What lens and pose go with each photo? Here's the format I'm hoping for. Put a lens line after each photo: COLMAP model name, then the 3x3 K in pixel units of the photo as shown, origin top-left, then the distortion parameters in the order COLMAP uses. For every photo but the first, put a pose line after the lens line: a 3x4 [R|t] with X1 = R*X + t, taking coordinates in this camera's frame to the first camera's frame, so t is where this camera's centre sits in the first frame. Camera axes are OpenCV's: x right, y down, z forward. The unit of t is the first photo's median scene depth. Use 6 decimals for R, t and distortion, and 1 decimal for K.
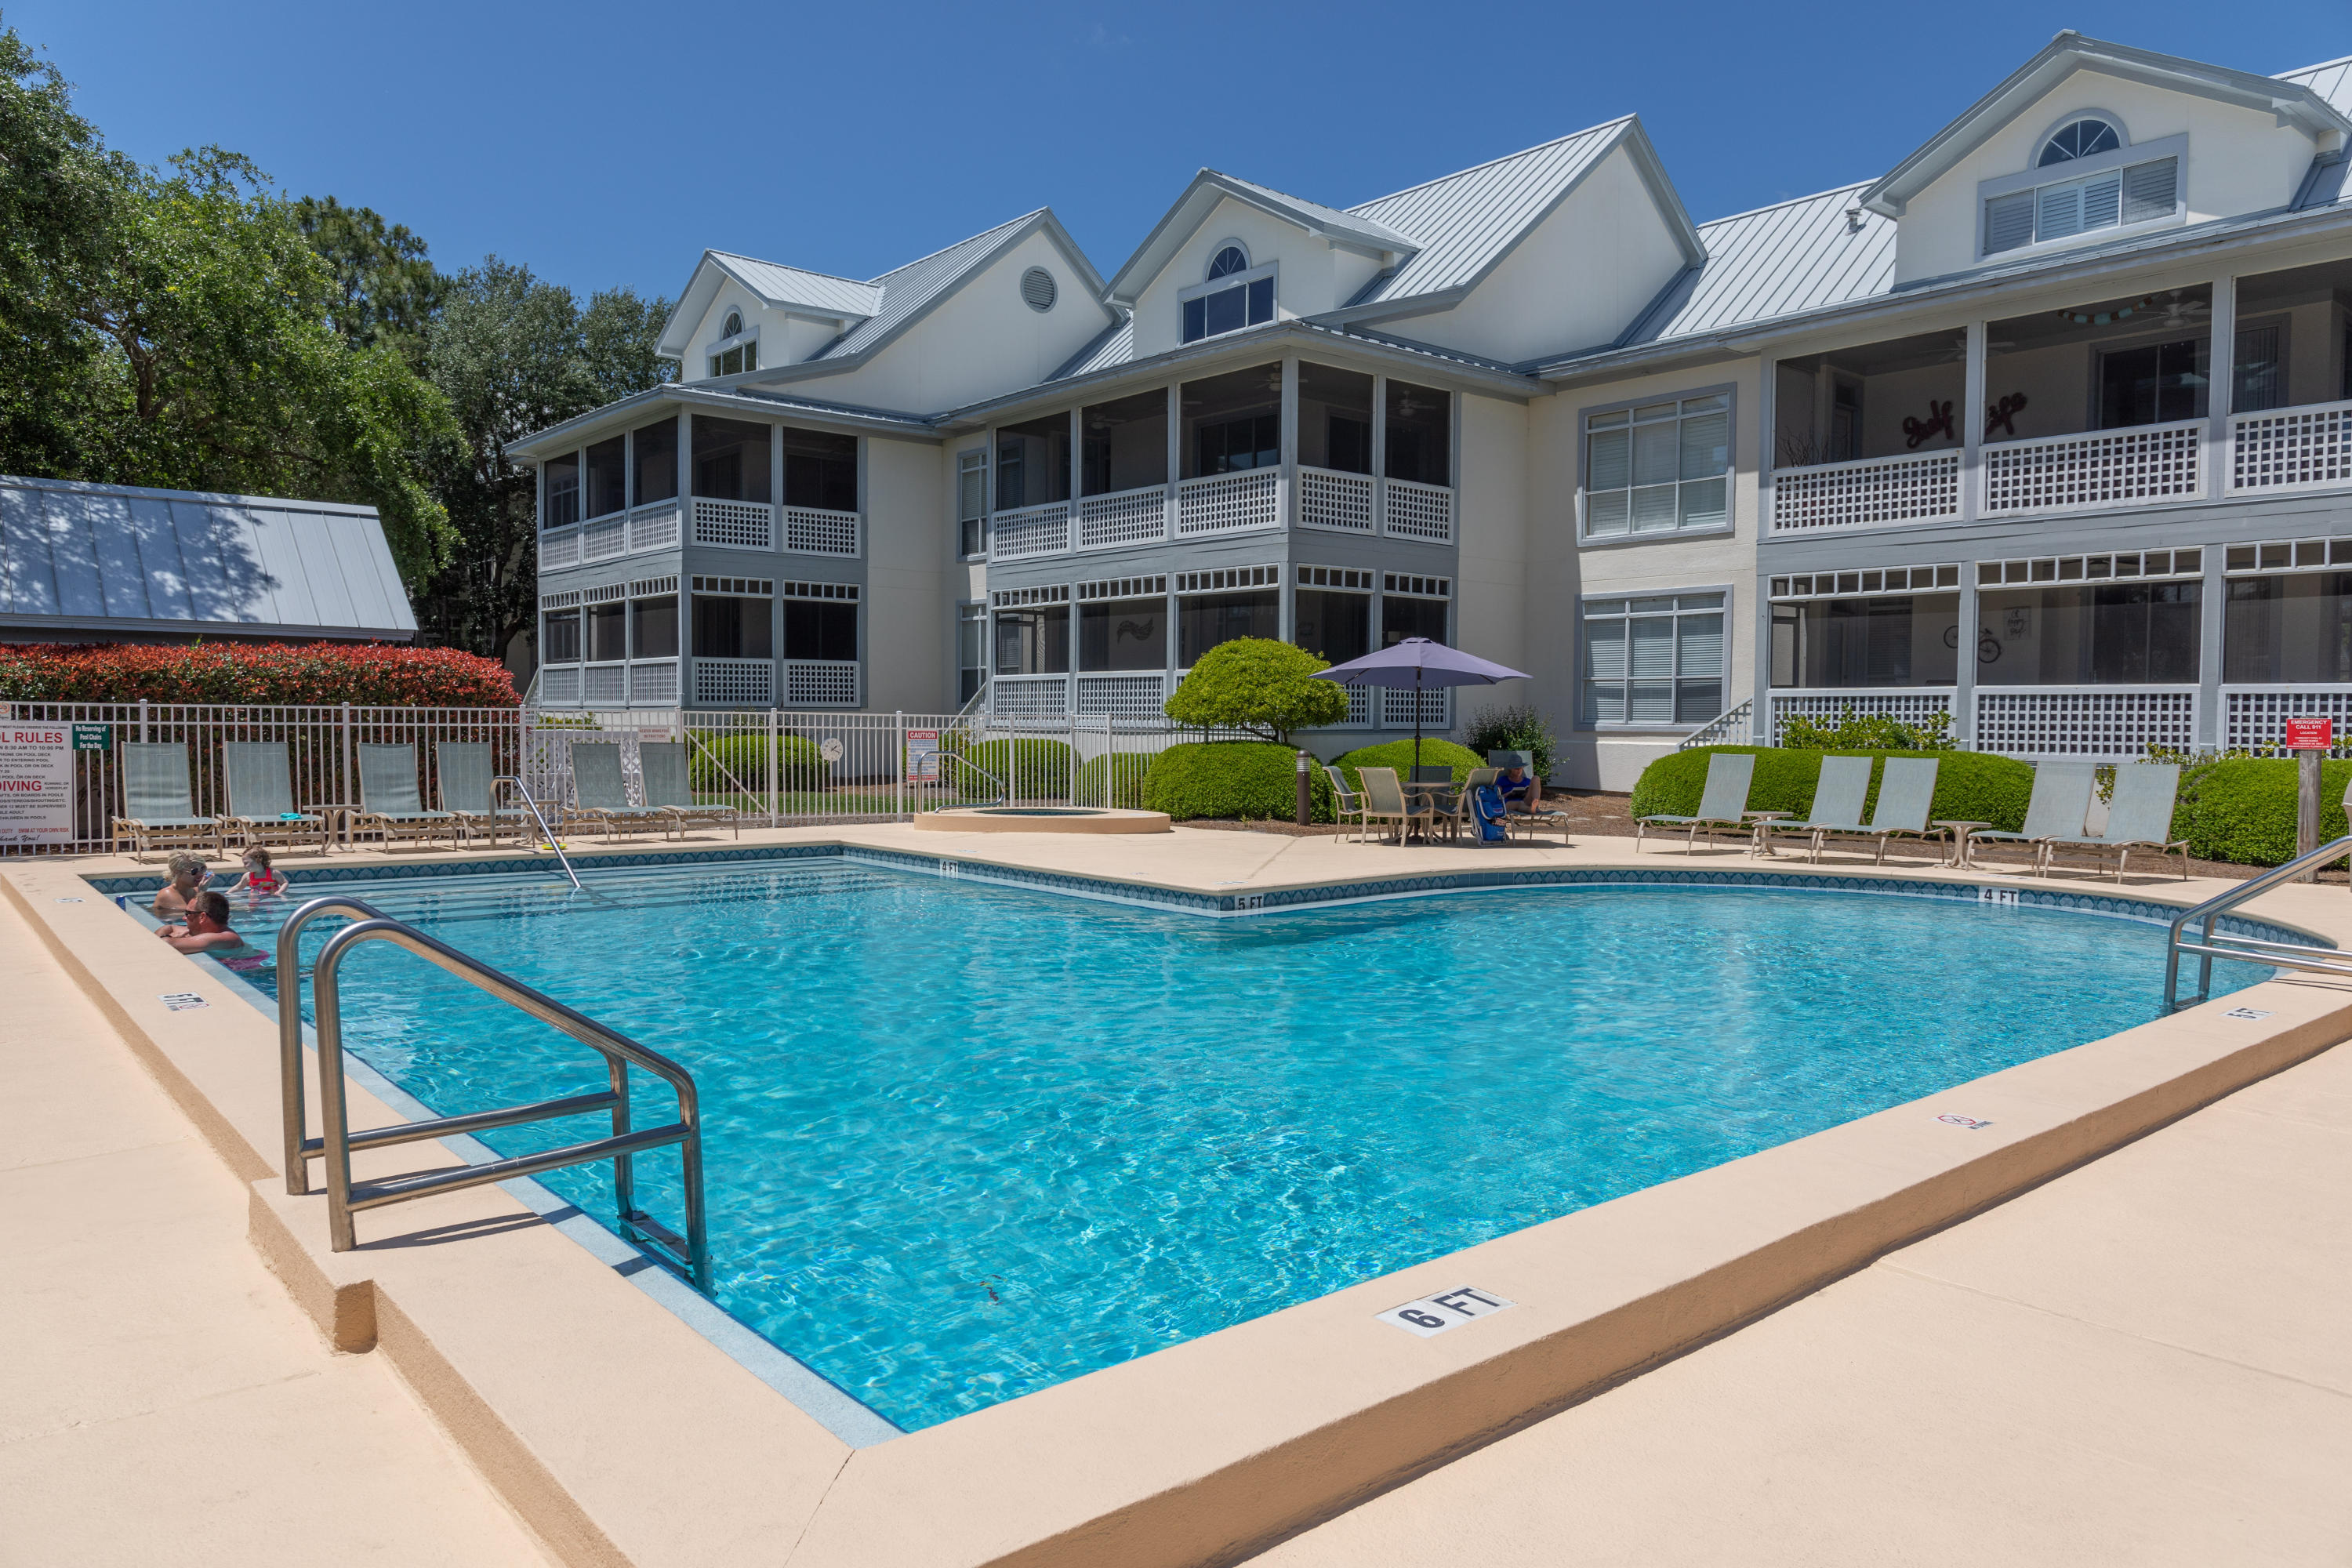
lens RADIAL K [[1572.4, 0, 1181.2], [0, 1572.4, 766.1], [0, 0, 1]] dist [0.004434, 0.004502]
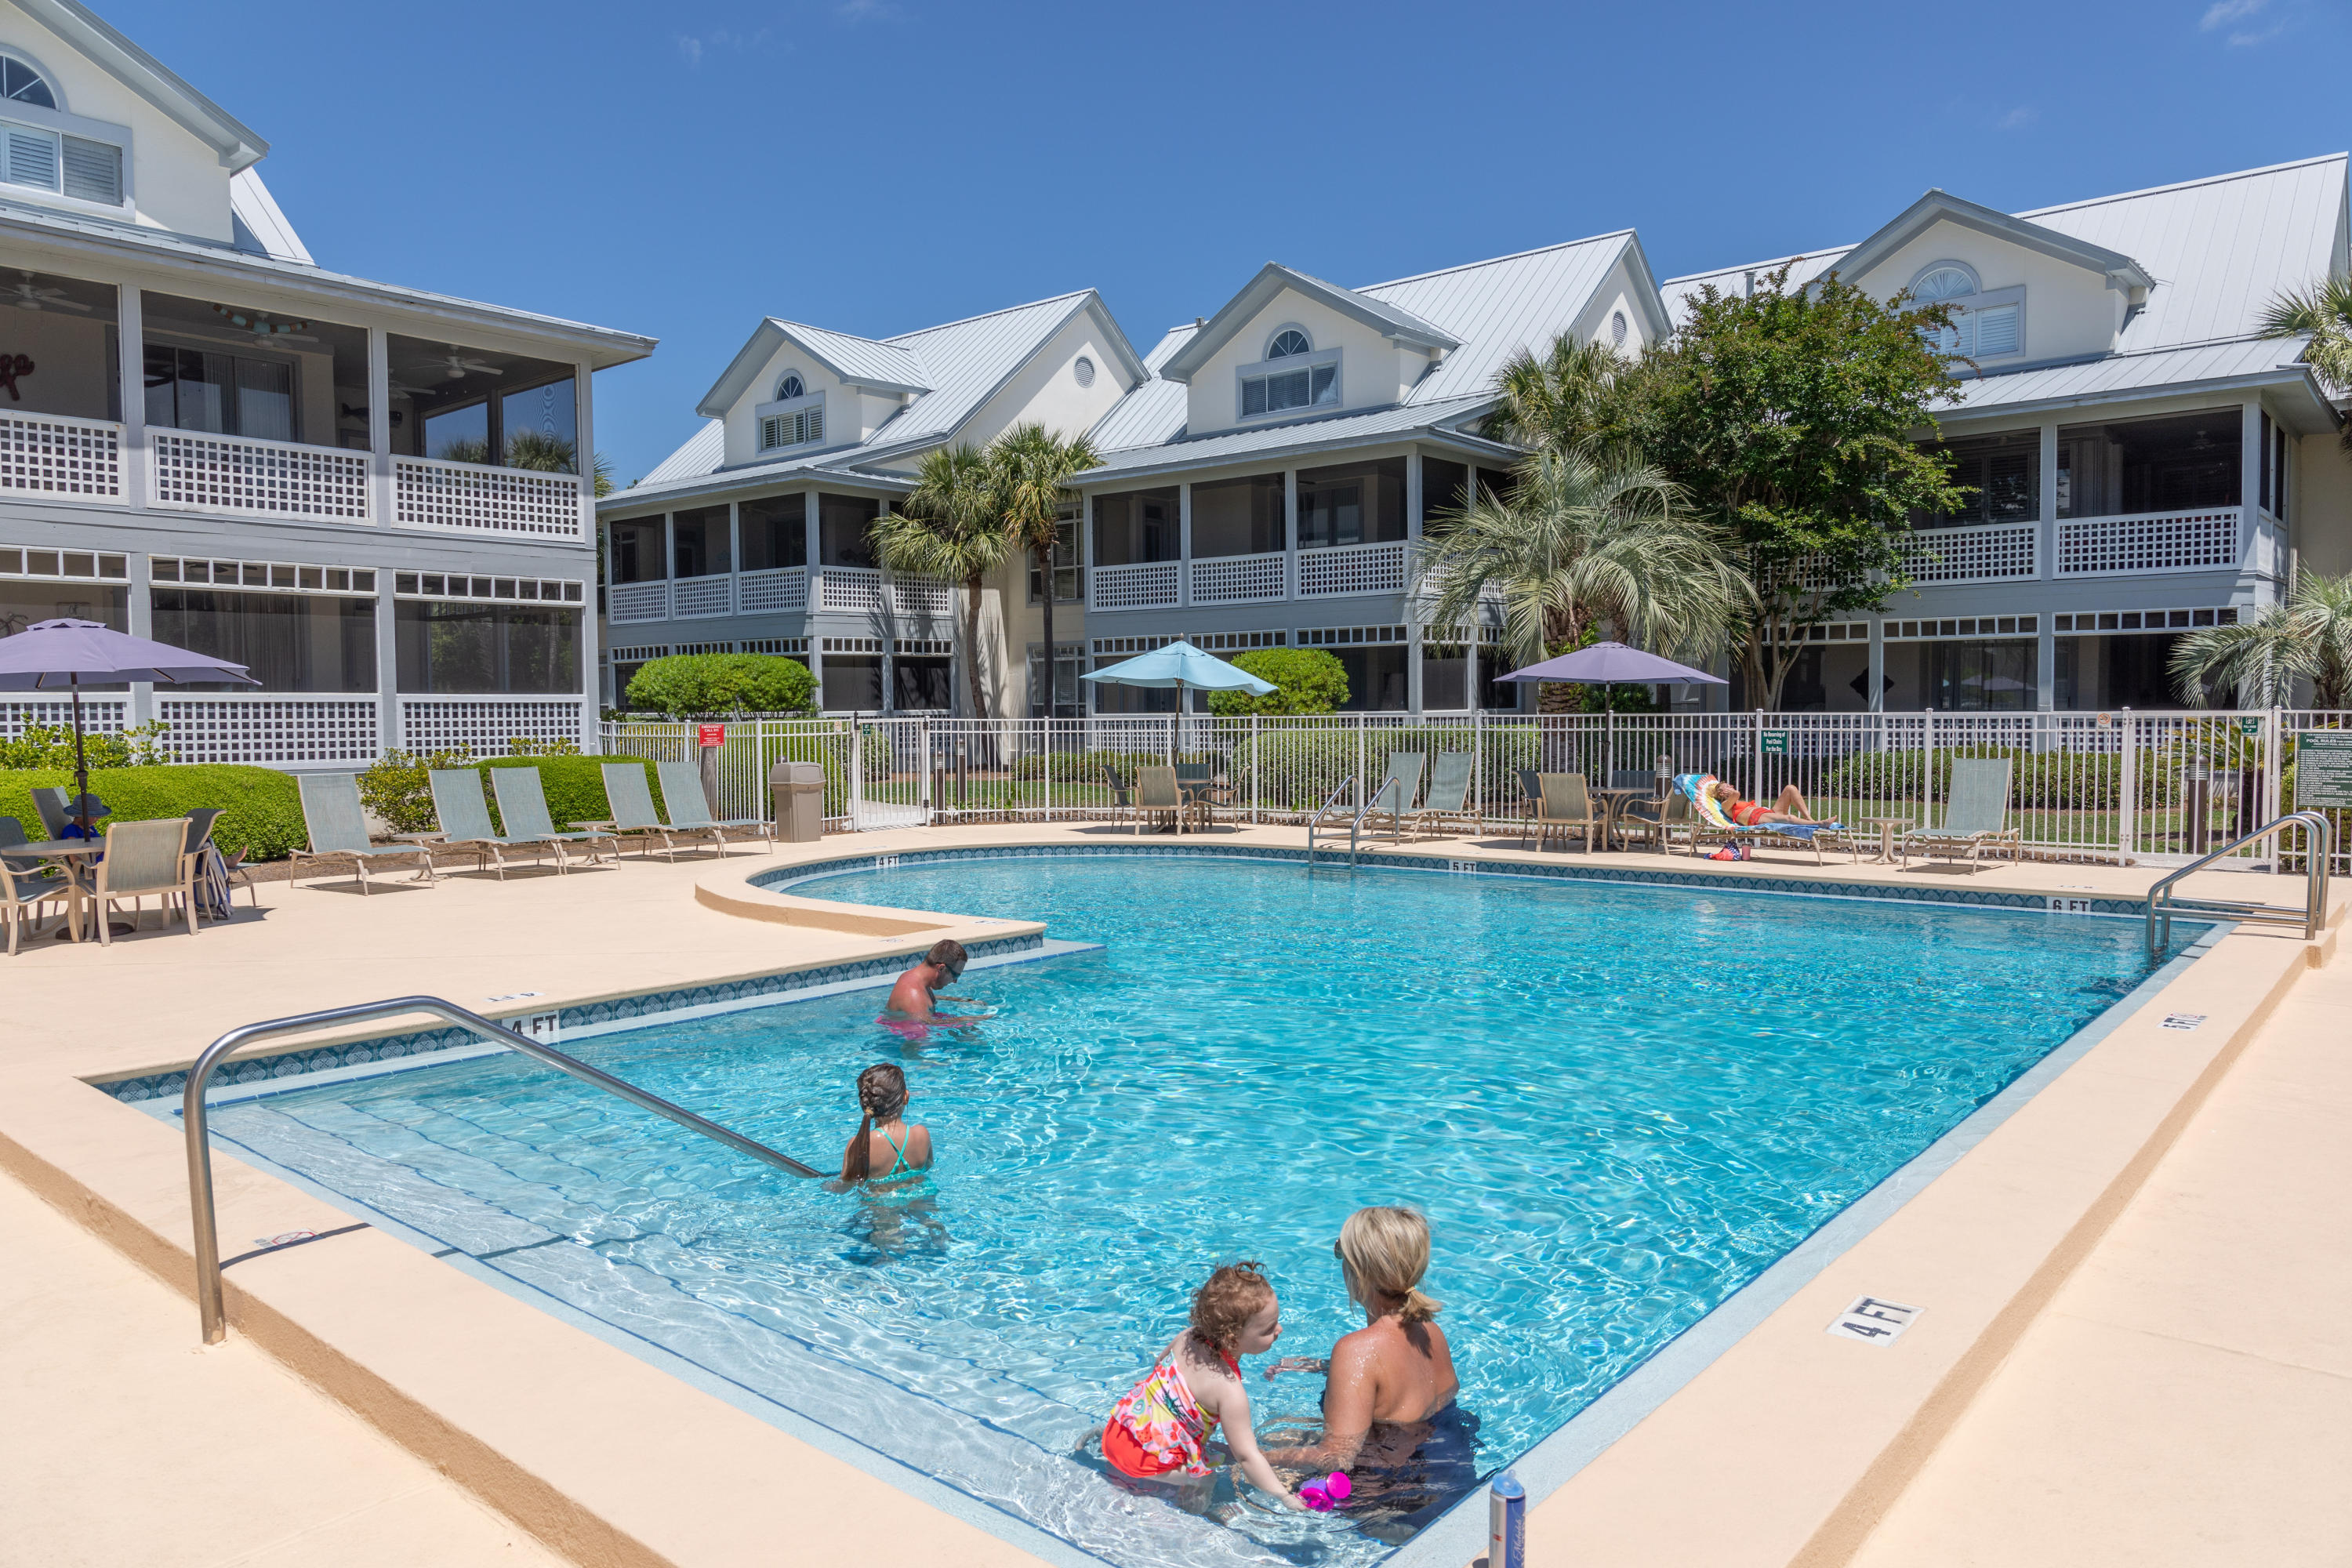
lens RADIAL K [[1572.4, 0, 1180.2], [0, 1572.4, 803.9], [0, 0, 1]] dist [0.004434, 0.004502]
pose [[-0.157747, -0.058352, 0.985754, -0.533201], [0.043770, 0.996858, 0.066013, -0.023161], [-0.986509, 0.053560, -0.154697, 0.617937]]
